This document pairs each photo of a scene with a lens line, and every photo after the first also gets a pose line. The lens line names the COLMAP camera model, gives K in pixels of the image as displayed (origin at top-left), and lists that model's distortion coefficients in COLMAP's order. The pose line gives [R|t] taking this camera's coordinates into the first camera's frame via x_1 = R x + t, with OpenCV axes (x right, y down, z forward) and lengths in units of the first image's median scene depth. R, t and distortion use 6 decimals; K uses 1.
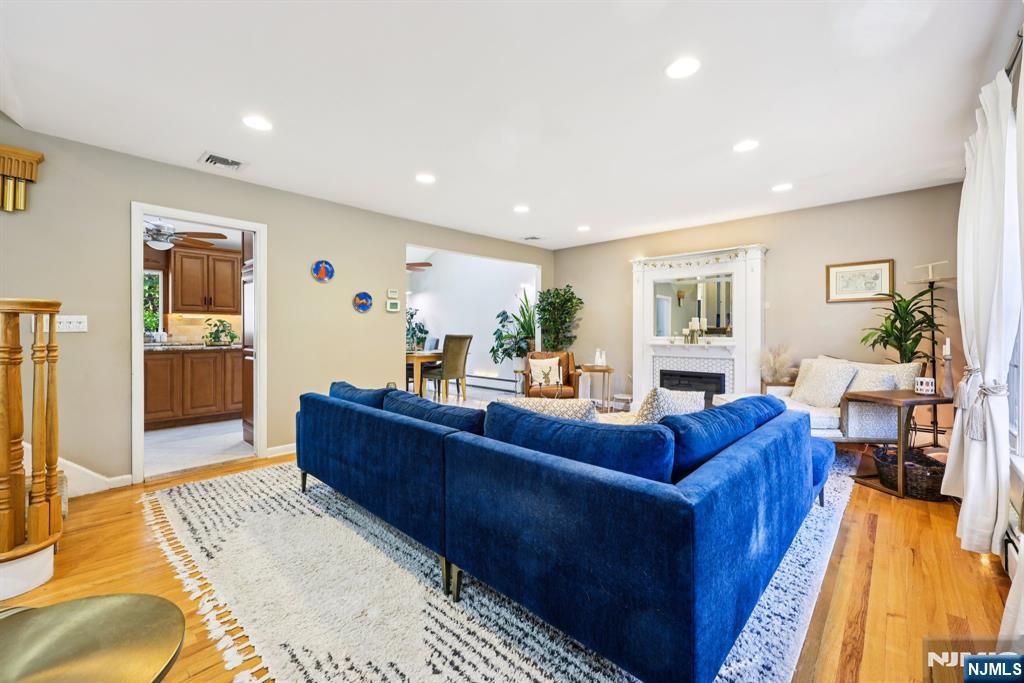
lens RADIAL K [[407.9, 0, 512.0], [0, 407.9, 341.5], [0, 0, 1]] dist [-0.000351, -0.000067]
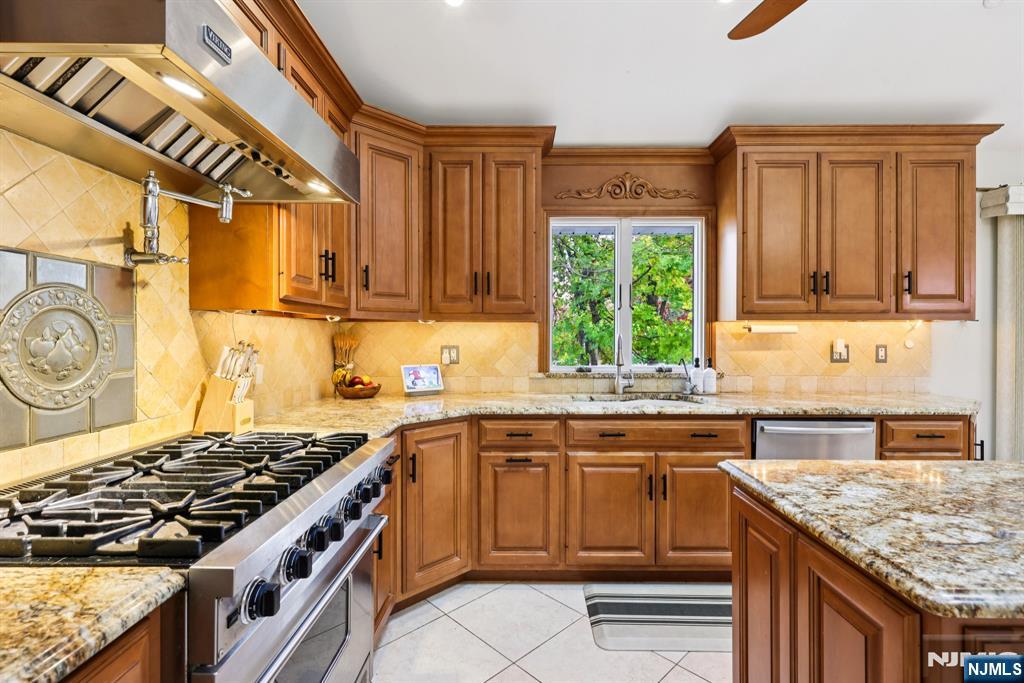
lens RADIAL K [[462.0, 0, 512.0], [0, 462.0, 341.5], [0, 0, 1]] dist [-0.000608, -0.000029]
pose [[0.676621, 0.004540, -0.736318, -0.633835], [-0.007731, 0.999970, -0.000938, -0.046090], [0.736291, 0.006327, 0.676636, 0.537259]]
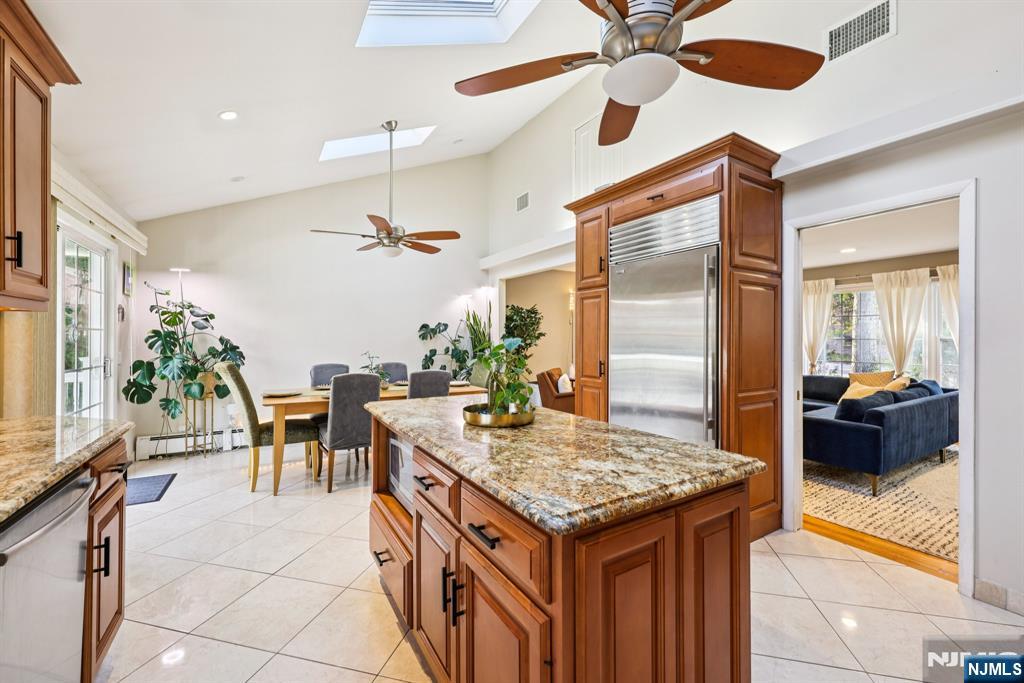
lens RADIAL K [[407.9, 0, 512.0], [0, 407.9, 341.5], [0, 0, 1]] dist [-0.000351, -0.000067]
pose [[0.255264, -0.008041, 0.966838, -0.852025], [0.011509, 0.999920, 0.005277, -0.047051], [-0.966803, 0.009780, 0.255336, 0.737974]]
